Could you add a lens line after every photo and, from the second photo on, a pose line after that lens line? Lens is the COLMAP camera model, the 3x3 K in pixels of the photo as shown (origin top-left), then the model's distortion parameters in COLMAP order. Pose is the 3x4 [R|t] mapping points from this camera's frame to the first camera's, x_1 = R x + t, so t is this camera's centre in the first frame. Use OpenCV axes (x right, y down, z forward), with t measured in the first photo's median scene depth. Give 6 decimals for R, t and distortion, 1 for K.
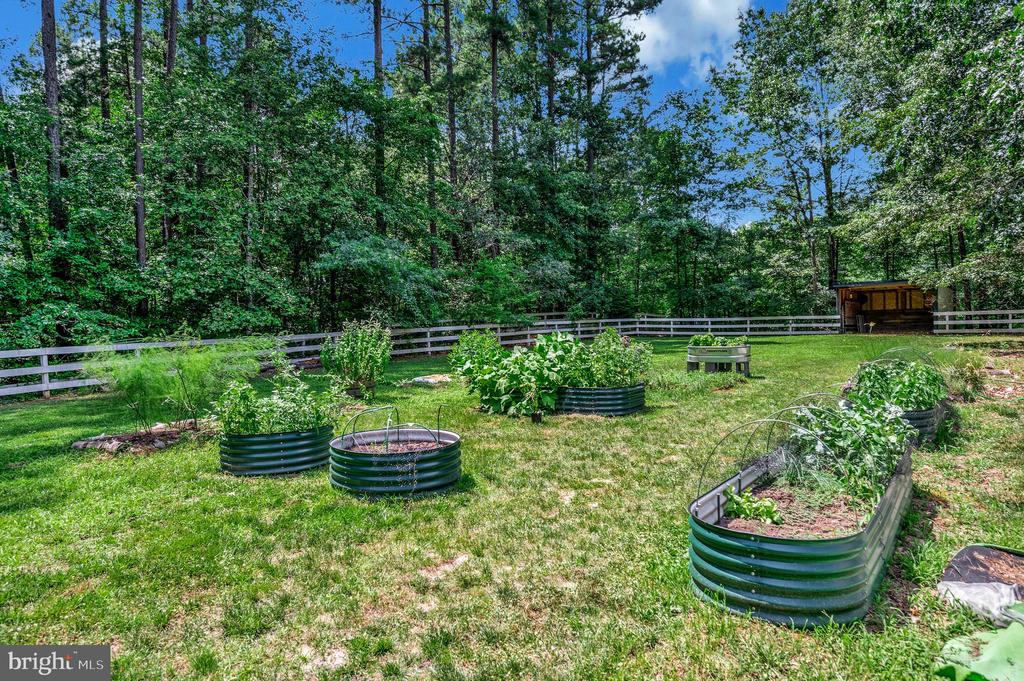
lens RADIAL K [[639.2, 0, 511.3], [0, 639.2, 338.0], [0, 0, 1]] dist [0.002488, -0.002776]
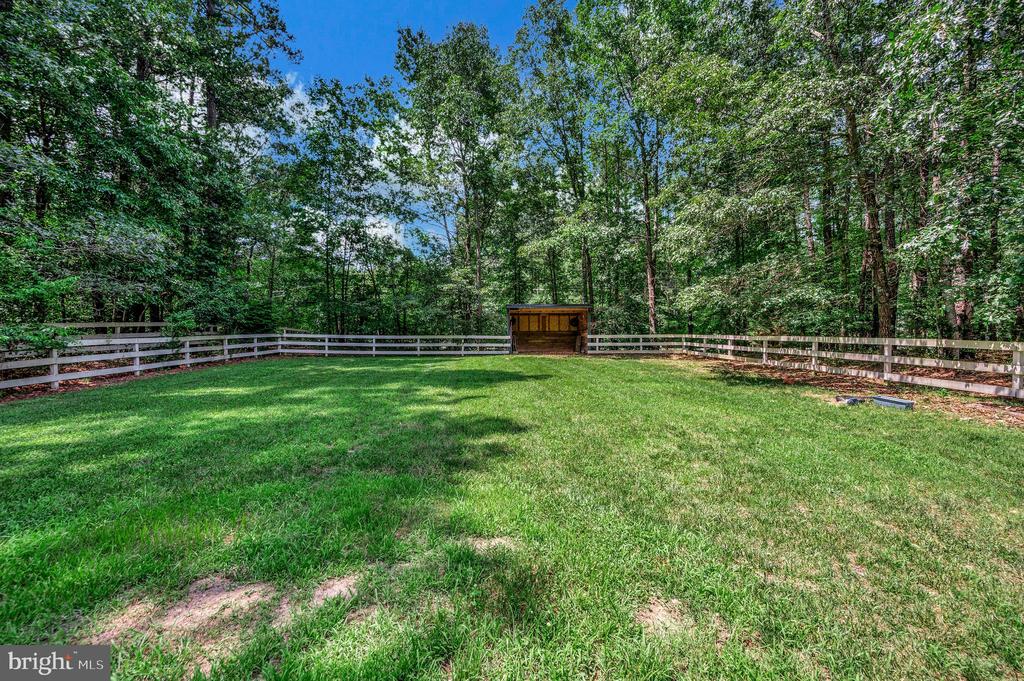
lens RADIAL K [[417.0, 0, 516.4], [0, 417.0, 336.5], [0, 0, 1]] dist [0.002221, -0.000762]
pose [[0.722444, 0.014521, 0.691277, 0.056440], [-0.000087, 0.999781, -0.020911, -0.019274], [-0.691430, 0.015047, 0.722287, 0.484712]]
